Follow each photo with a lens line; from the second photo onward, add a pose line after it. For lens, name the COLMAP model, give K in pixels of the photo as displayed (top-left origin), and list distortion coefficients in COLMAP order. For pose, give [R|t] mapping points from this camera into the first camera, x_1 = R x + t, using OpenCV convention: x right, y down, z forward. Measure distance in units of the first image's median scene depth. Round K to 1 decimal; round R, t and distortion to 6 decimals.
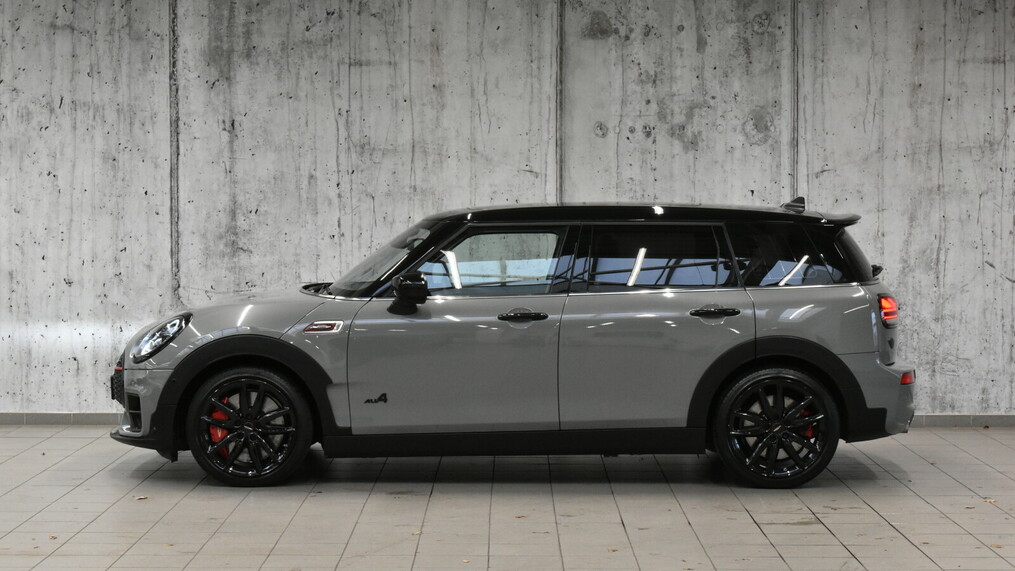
lens RADIAL K [[2252.4, 0, 508.6], [0, 2252.4, 284.8], [0, 0, 1]] dist [-0.061843, 0.000000]
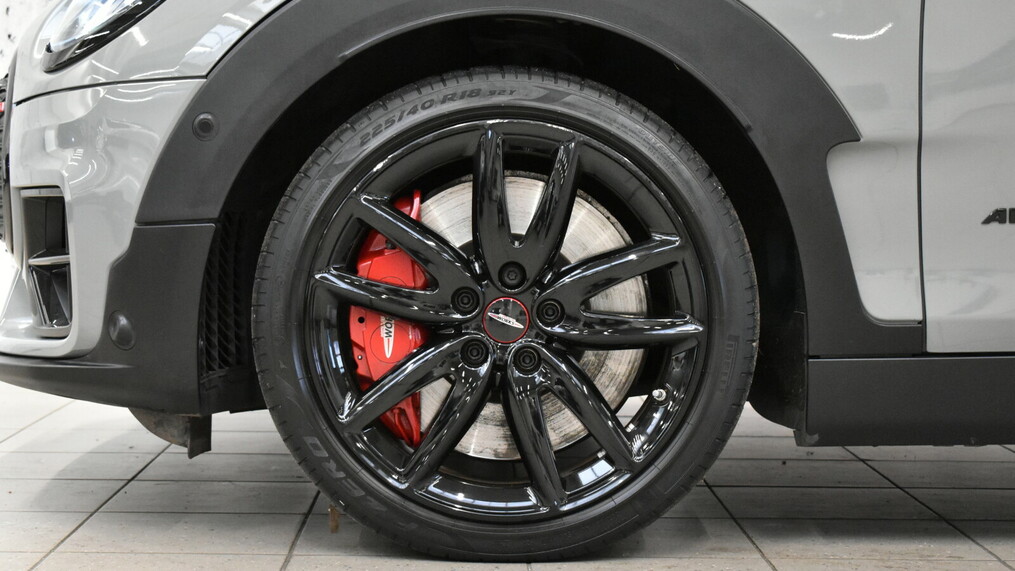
lens RADIAL K [[2184.8, 0, 507.2], [0, 2184.8, 286.0], [0, 0, 1]] dist [-0.032918, 0.000000]
pose [[0.999903, 0.010747, 0.008915, -0.117319], [-0.010776, 0.999937, 0.003170, 0.058816], [-0.008881, -0.003266, 0.999955, 0.759264]]
